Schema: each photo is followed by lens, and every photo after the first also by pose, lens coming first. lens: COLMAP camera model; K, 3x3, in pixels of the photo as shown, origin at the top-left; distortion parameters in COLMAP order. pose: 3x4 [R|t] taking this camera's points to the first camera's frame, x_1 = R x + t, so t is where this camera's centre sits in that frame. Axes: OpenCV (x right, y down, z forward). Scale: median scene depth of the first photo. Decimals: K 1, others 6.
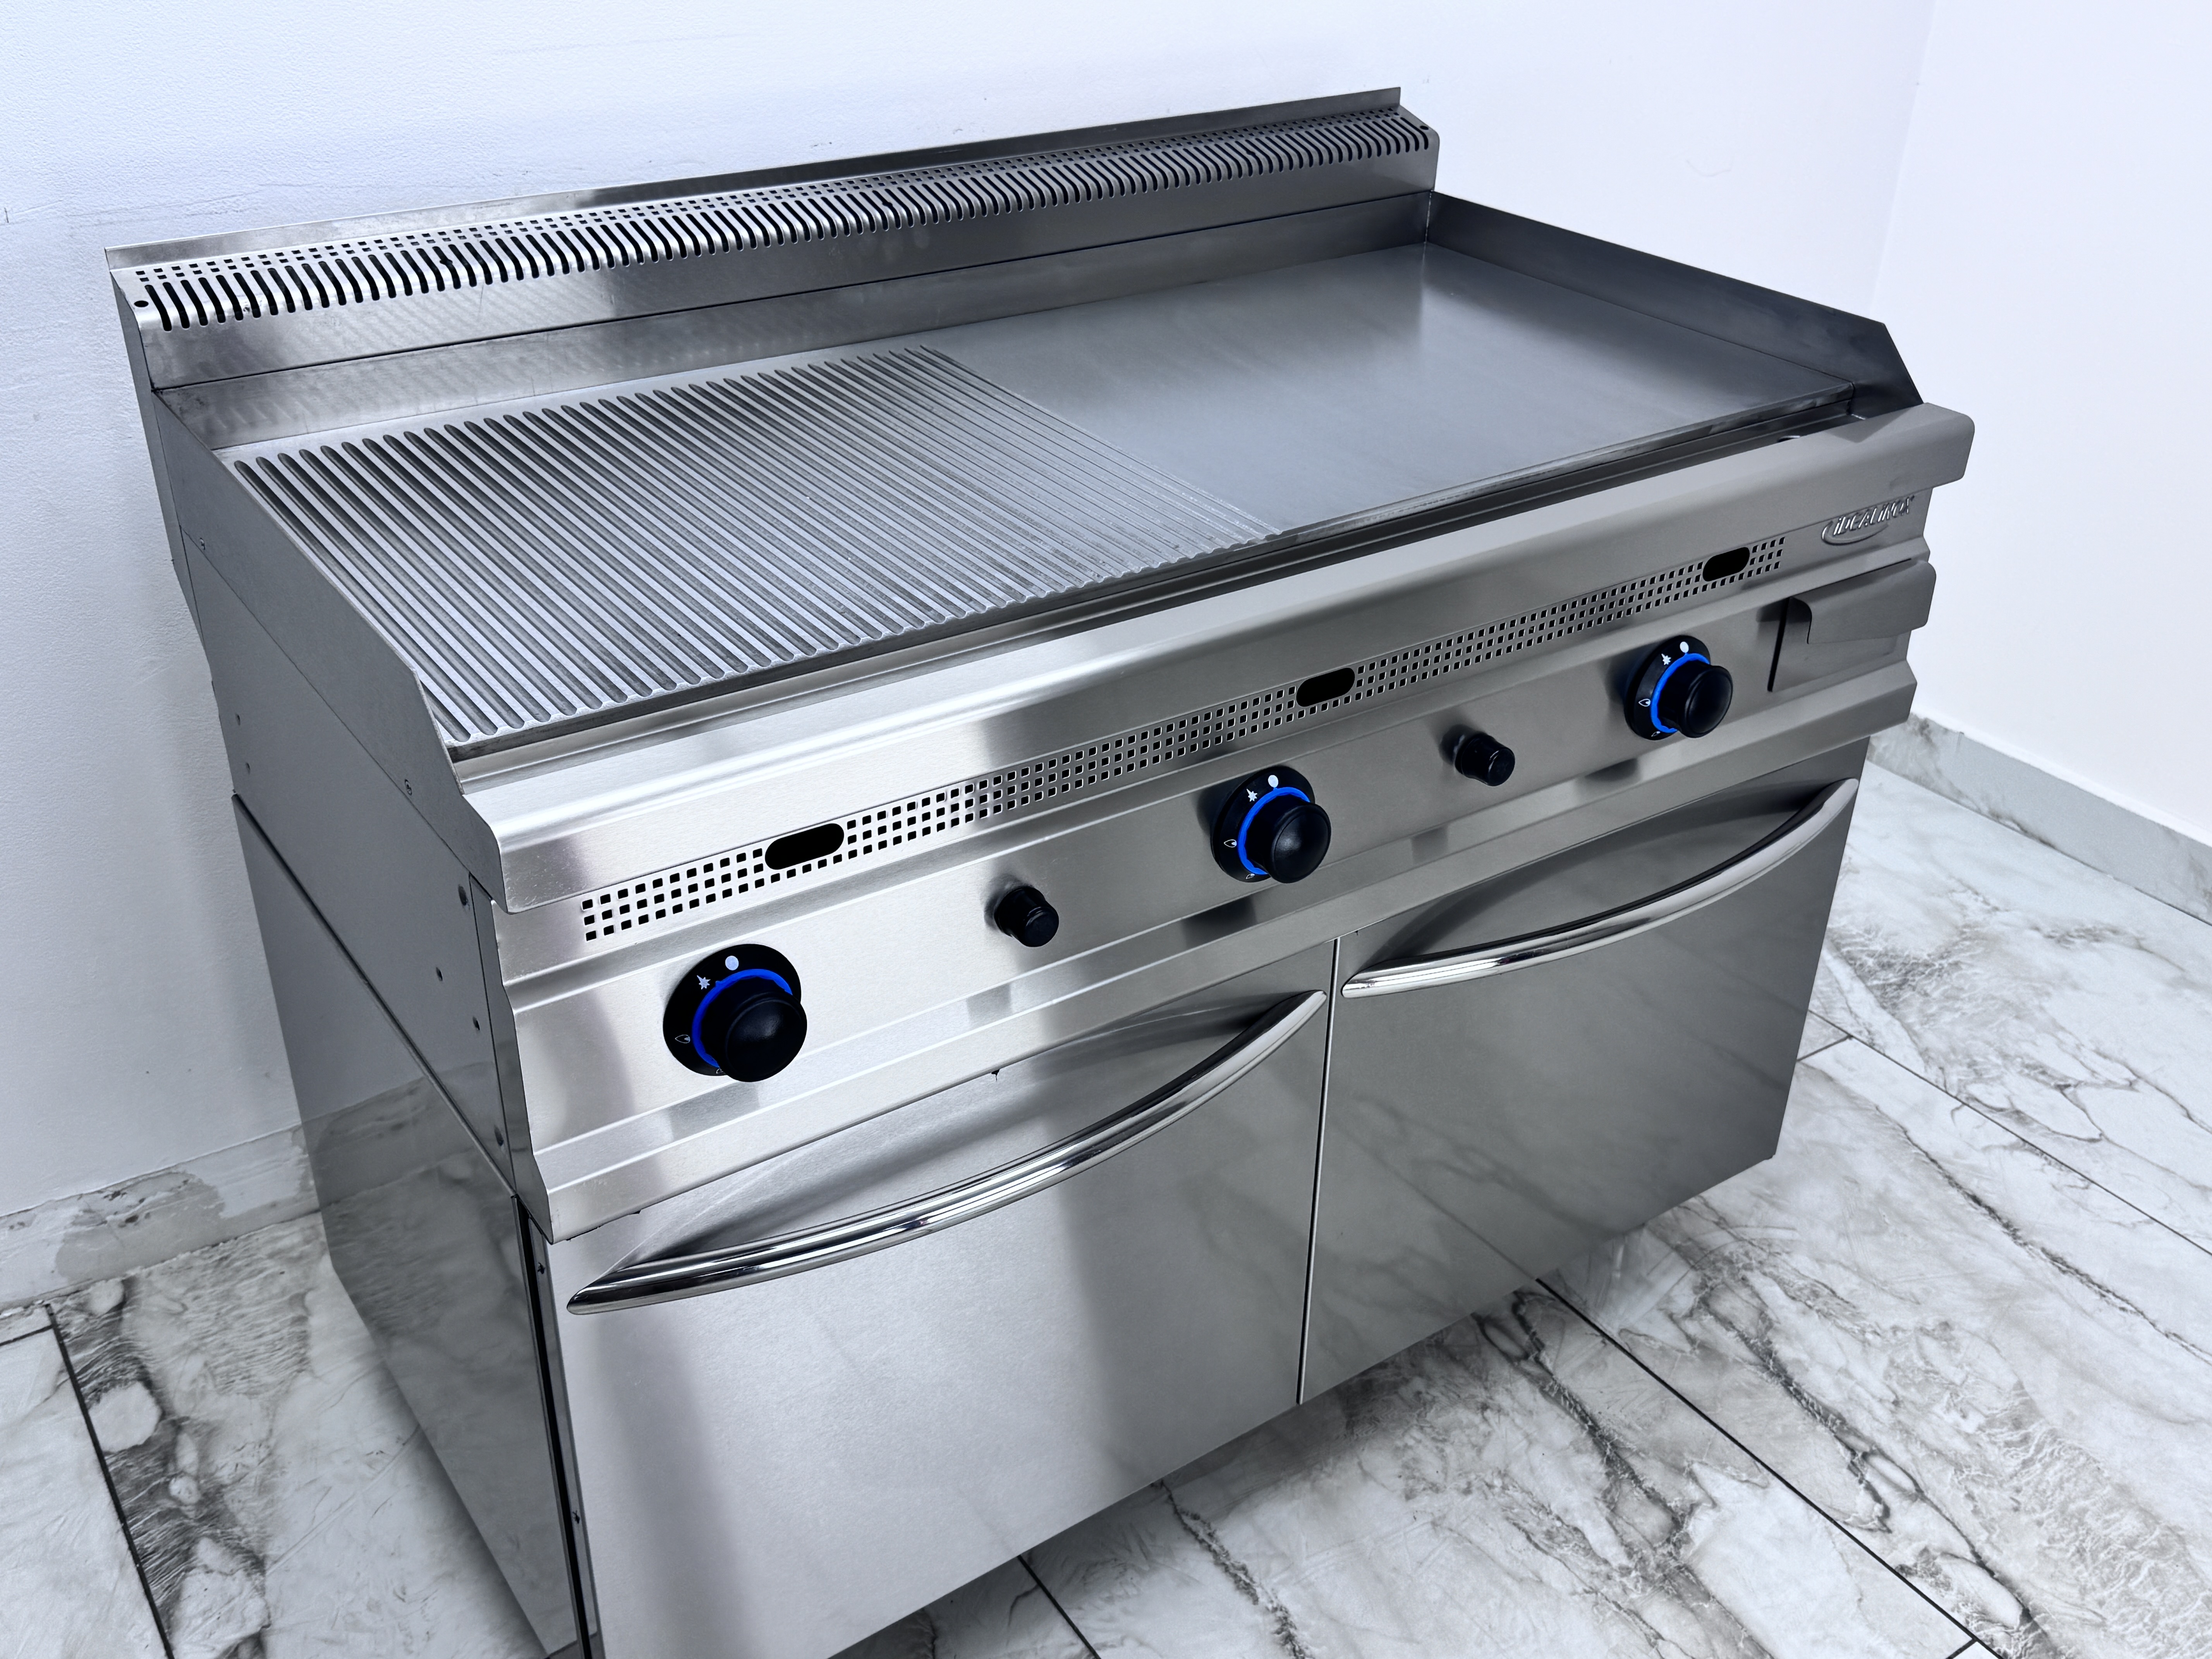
lens RADIAL K [[2118.4, 0, 1109.0], [0, 2118.4, 824.7], [0, 0, 1]] dist [0.013297, 0.000000]
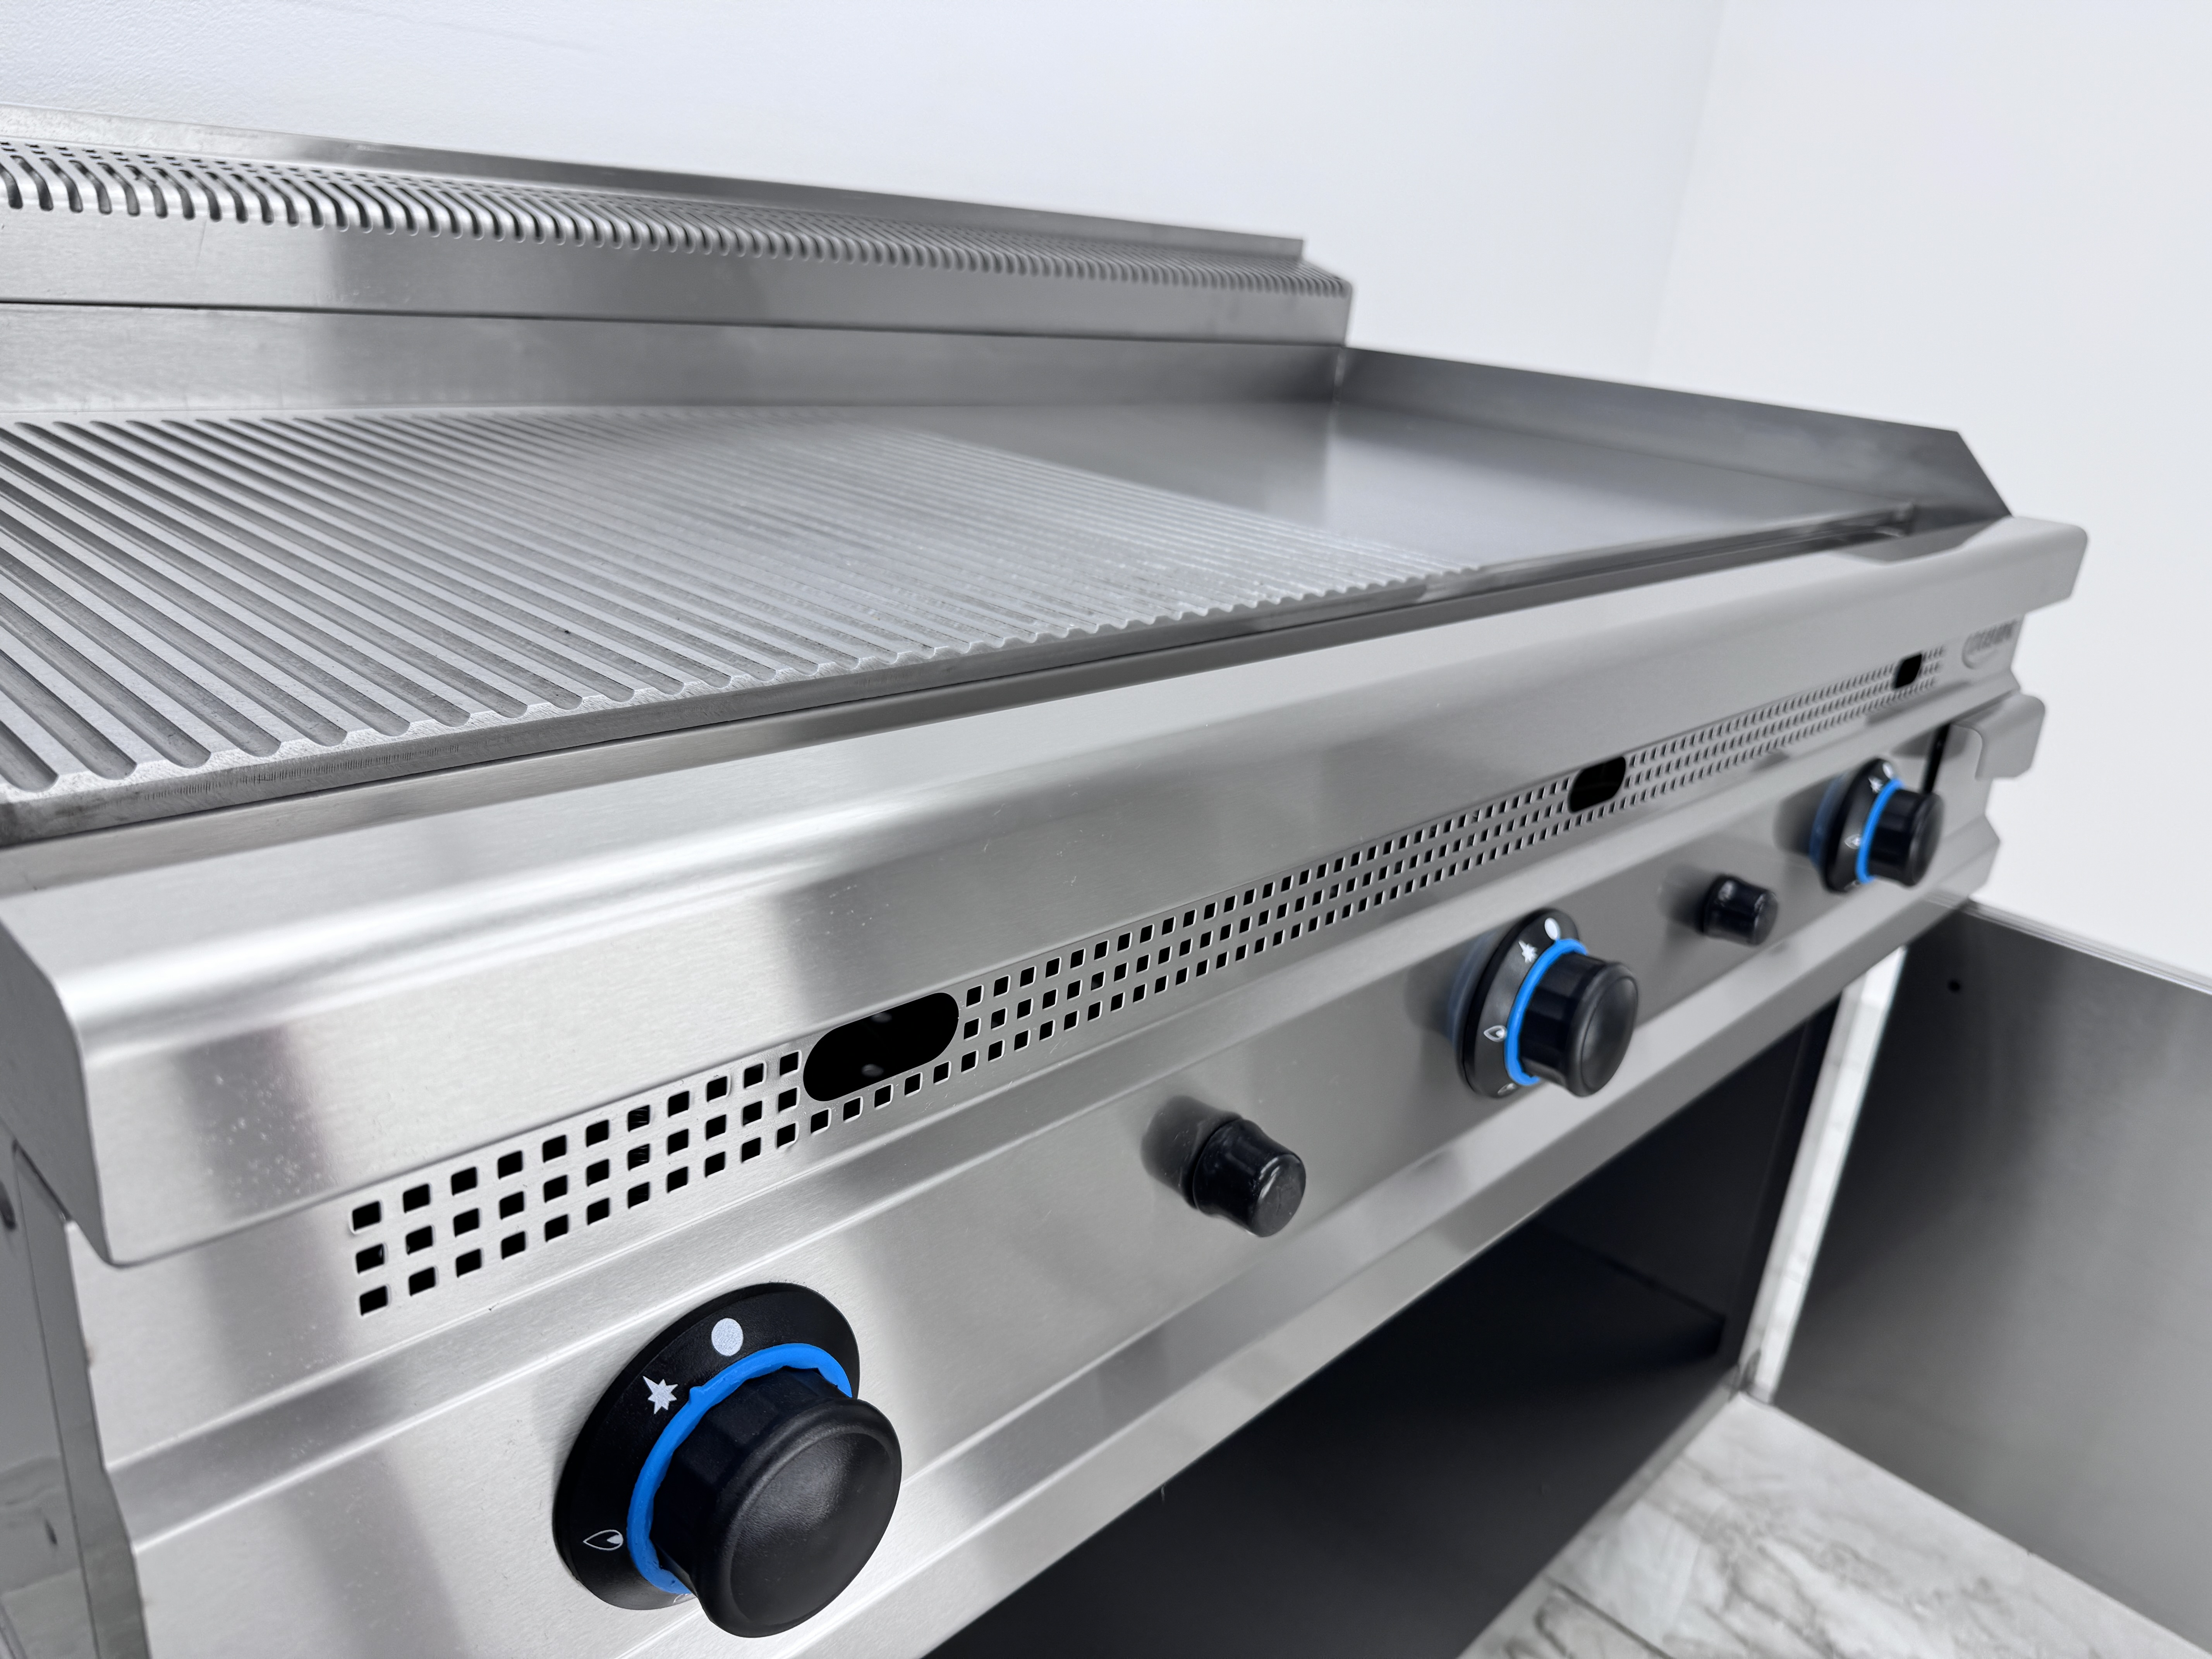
lens RADIAL K [[1580.1, 0, 1104.4], [0, 1580.1, 834.1], [0, 0, 1]] dist [0.006287, -0.015854]
pose [[0.976898, -0.005212, 0.213644, -0.106851], [0.037261, 0.988544, -0.146263, 0.010368], [-0.210434, 0.150845, 0.965900, 0.415422]]
